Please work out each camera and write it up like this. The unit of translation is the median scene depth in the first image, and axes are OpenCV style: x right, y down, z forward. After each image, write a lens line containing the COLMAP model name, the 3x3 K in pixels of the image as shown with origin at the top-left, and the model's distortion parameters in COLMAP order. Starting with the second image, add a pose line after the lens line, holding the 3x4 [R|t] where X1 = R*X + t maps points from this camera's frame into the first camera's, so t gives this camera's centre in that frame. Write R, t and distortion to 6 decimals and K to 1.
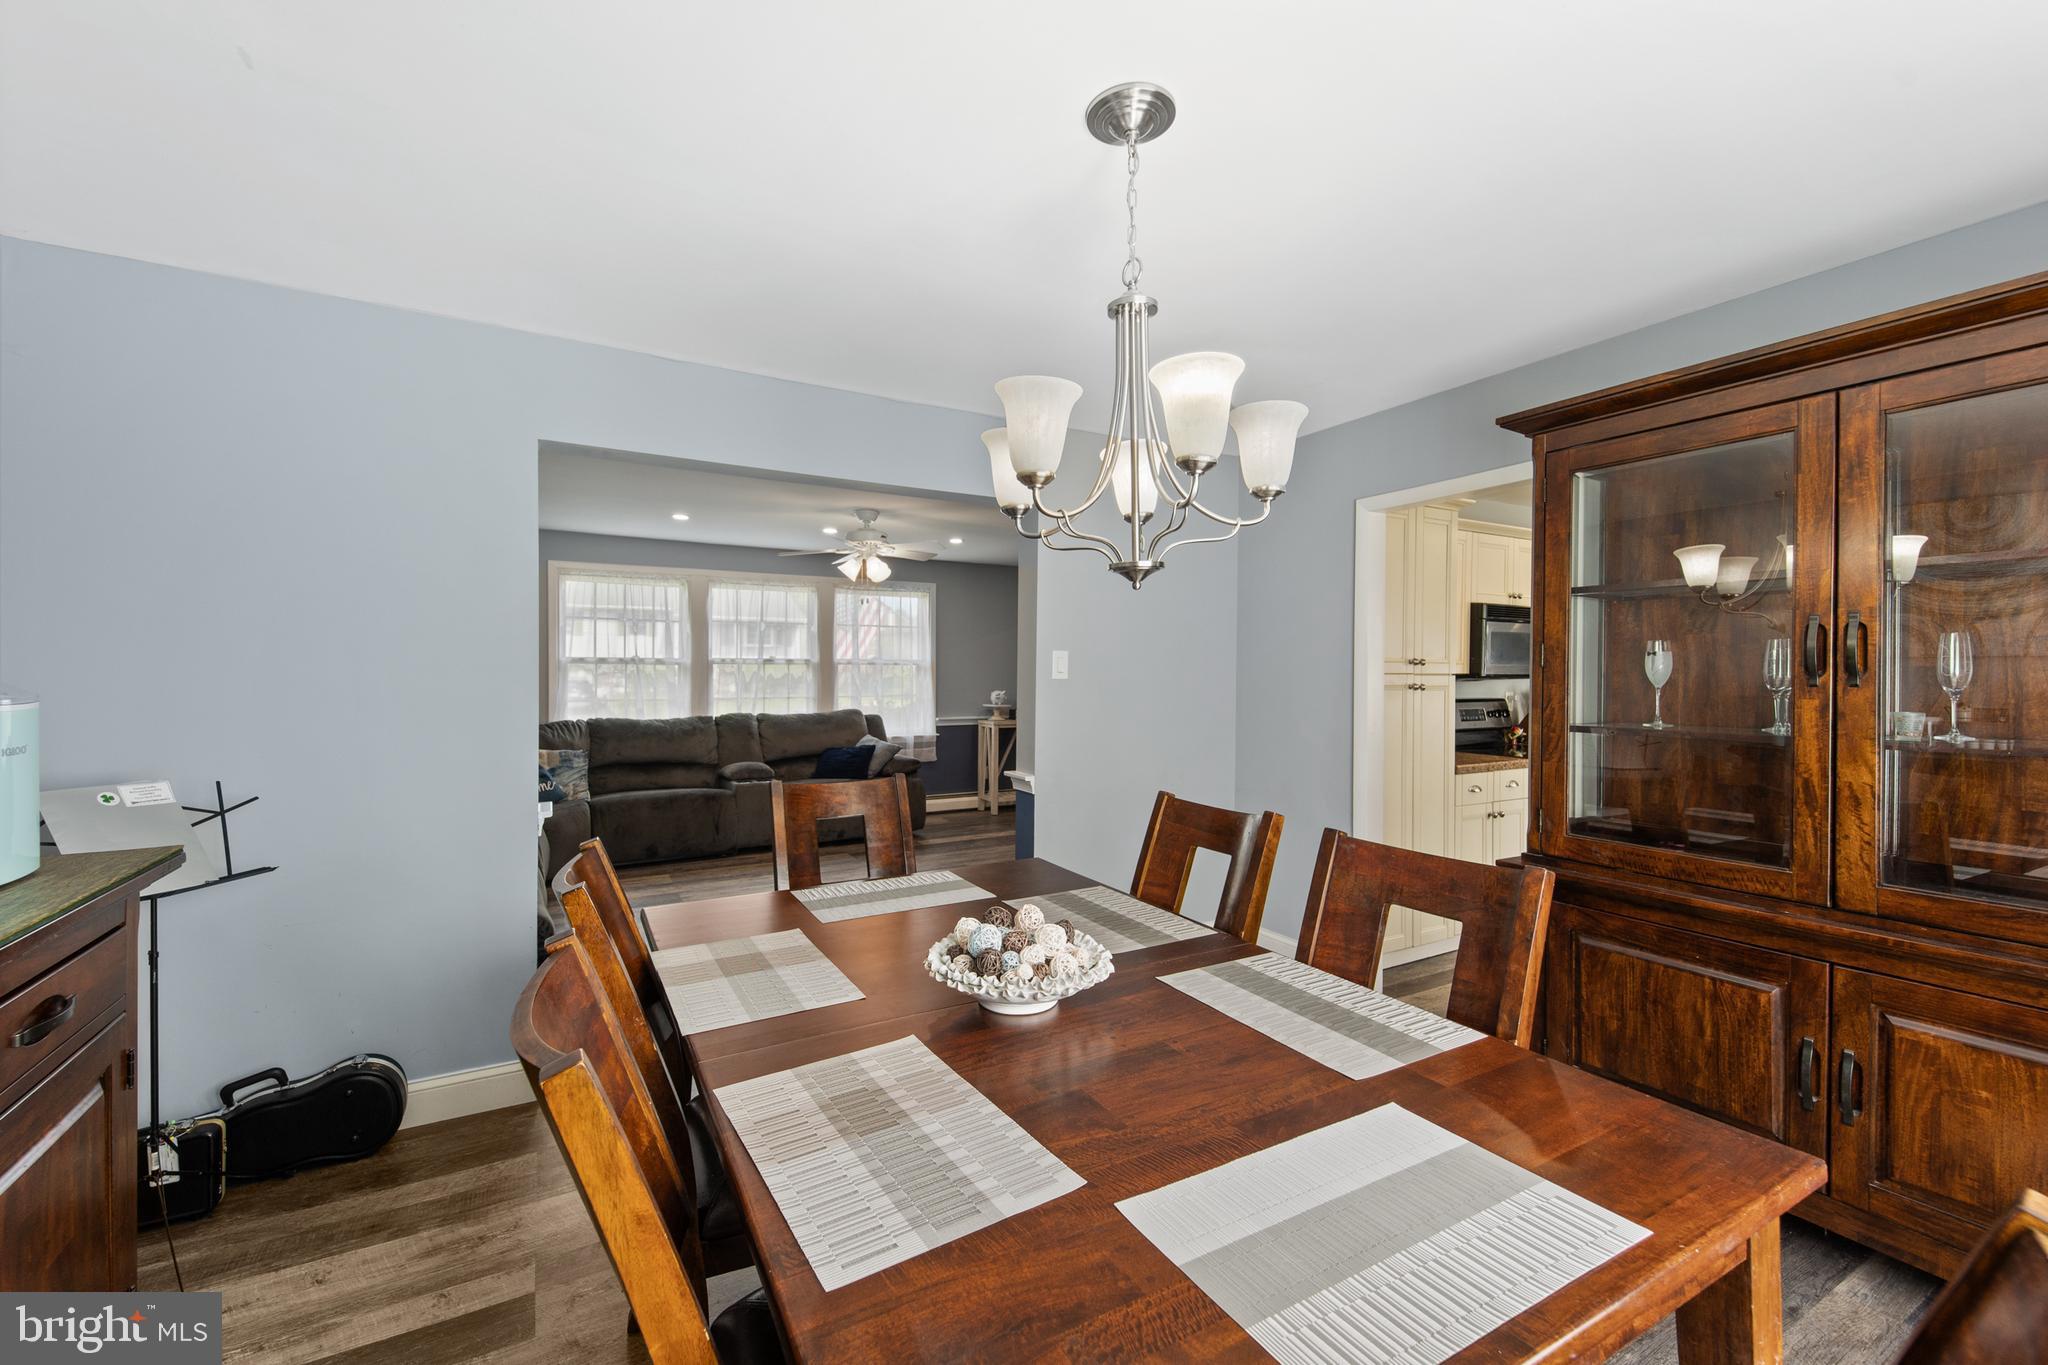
lens RADIAL K [[838.7, 0, 1019.6], [0, 838.7, 678.1], [0, 0, 1]] dist [-0.002186, -0.000287]
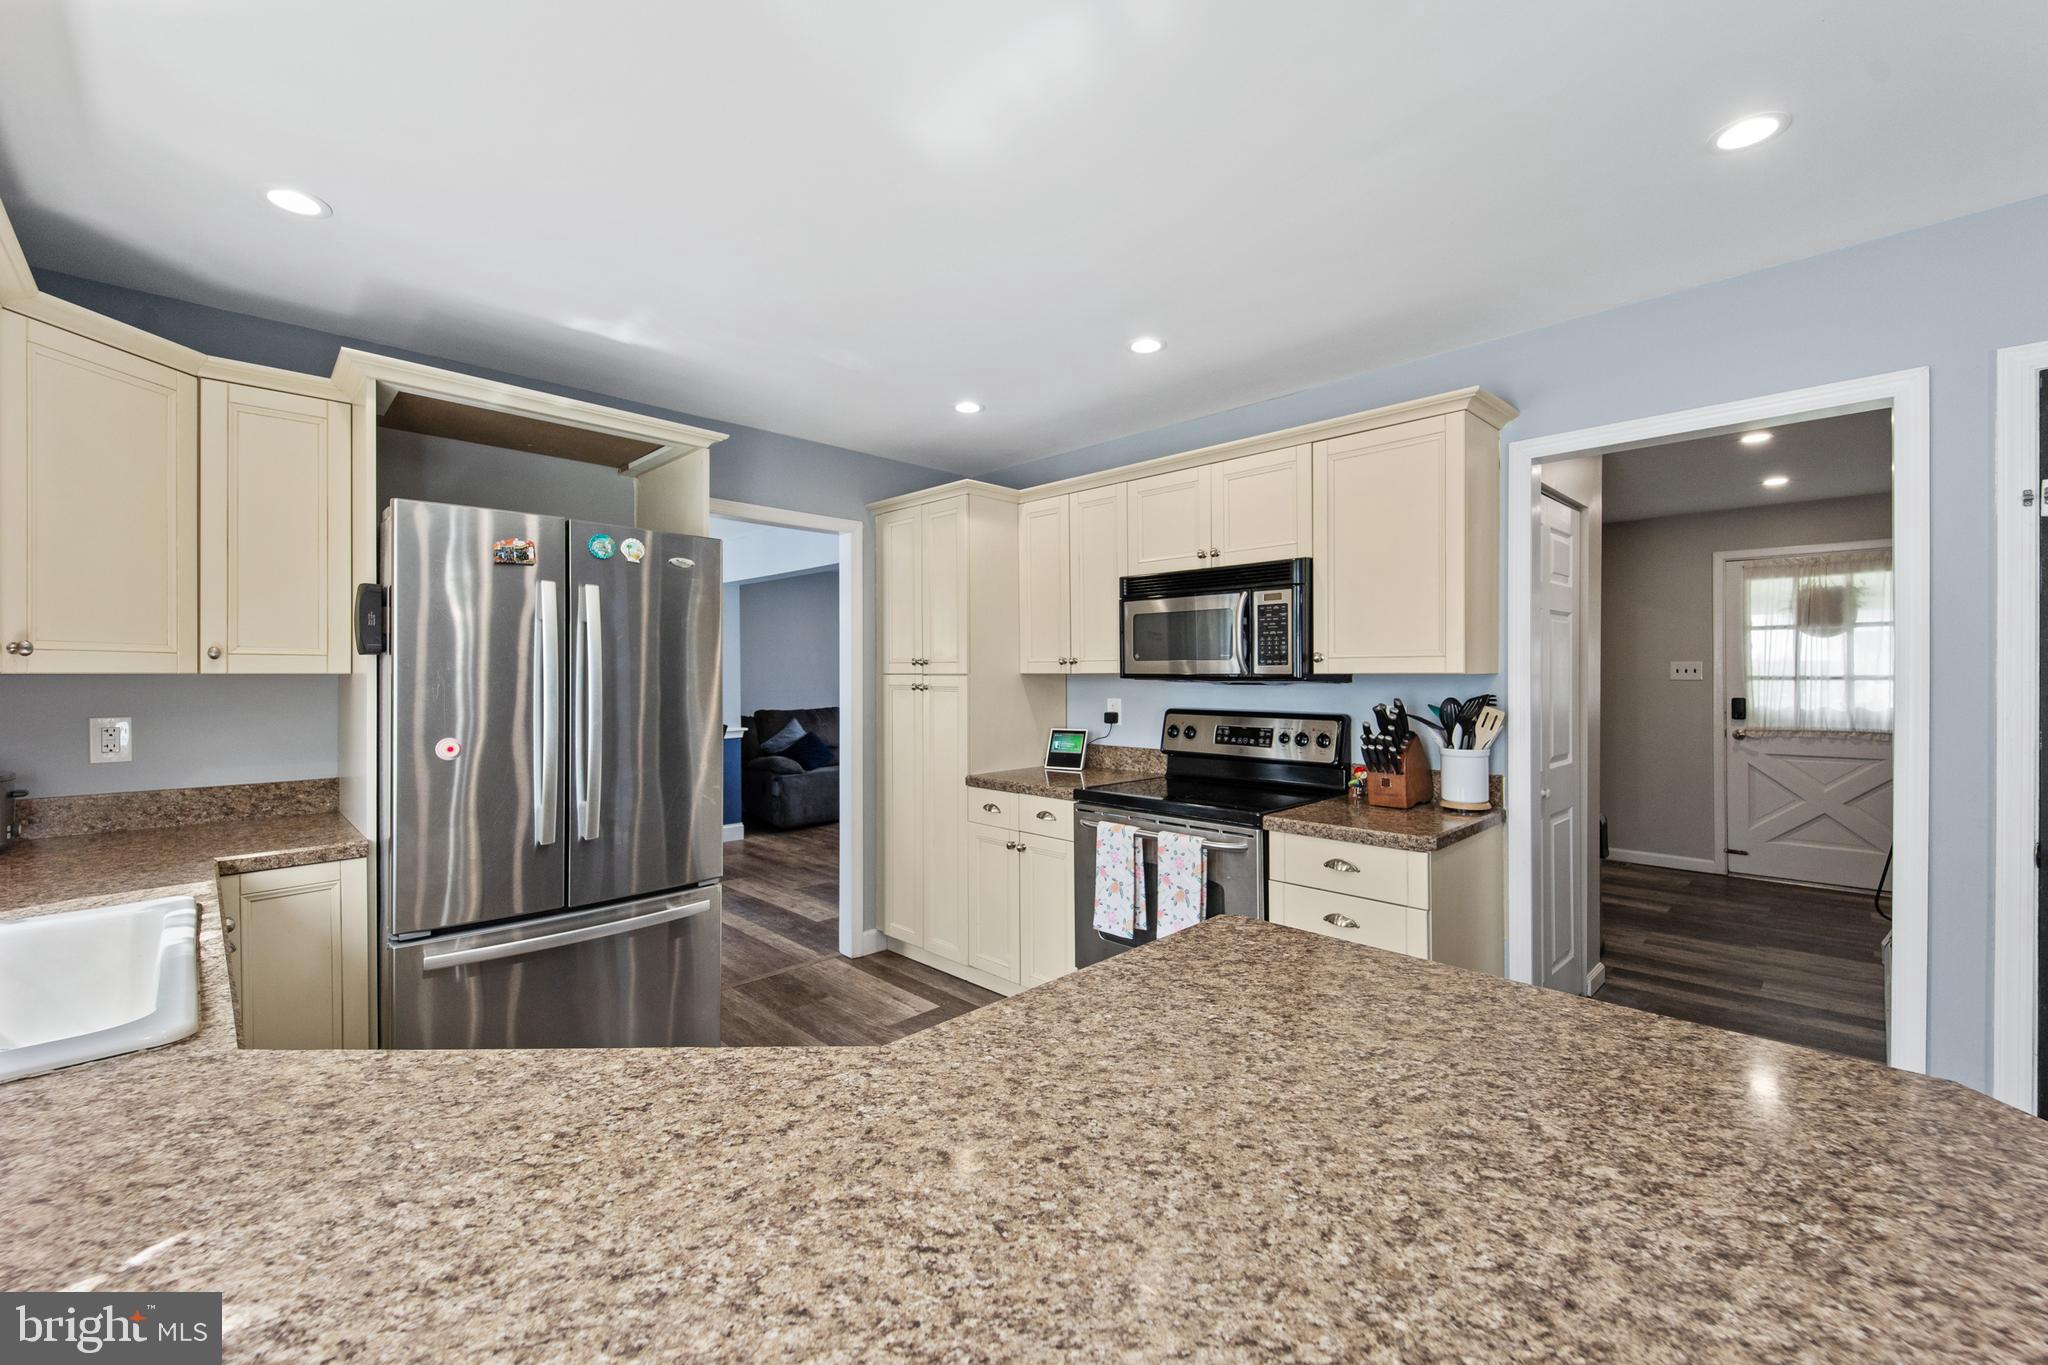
lens RADIAL K [[838.7, 0, 1023.5], [0, 838.7, 681.8], [0, 0, 1]] dist [-0.002186, -0.000287]
pose [[0.252116, -0.000507, -0.967697, 1.362289], [-0.009244, 0.999953, -0.002932, 0.005519], [0.967653, 0.009684, 0.252099, 0.804068]]
